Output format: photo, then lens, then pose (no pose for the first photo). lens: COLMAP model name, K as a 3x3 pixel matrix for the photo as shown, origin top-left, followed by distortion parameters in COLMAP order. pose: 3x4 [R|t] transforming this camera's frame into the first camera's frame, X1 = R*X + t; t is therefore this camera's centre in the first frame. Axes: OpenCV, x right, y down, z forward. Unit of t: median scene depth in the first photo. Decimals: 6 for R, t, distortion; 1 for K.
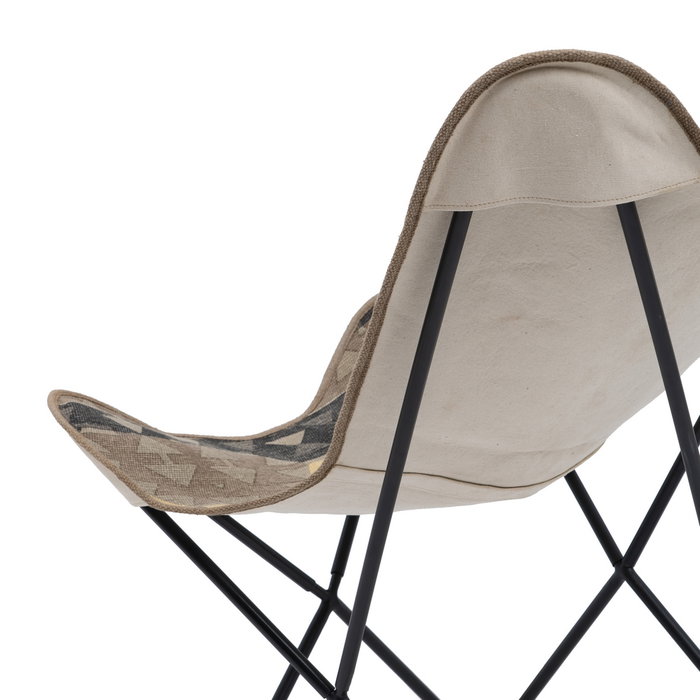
lens RADIAL K [[3115.8, 0, 348.6], [0, 3115.8, 351.6], [0, 0, 1]] dist [-0.034034, 0.000000]
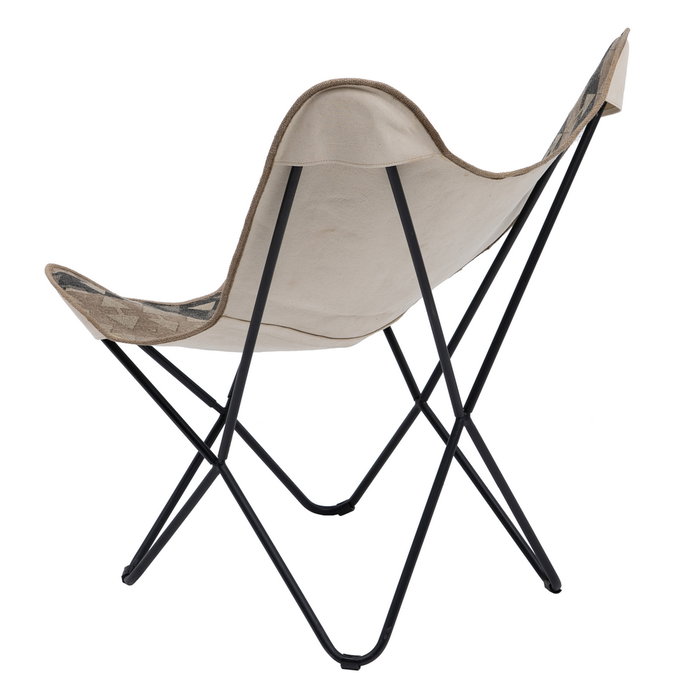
lens RADIAL K [[3115.8, 0, 351.2], [0, 3115.8, 347.7], [0, 0, 1]] dist [-0.034034, 0.000000]
pose [[0.998659, 0.051005, 0.008828, 0.050022], [-0.051219, 0.998351, 0.025917, 0.007567], [-0.007492, -0.026334, 0.999625, -0.629008]]
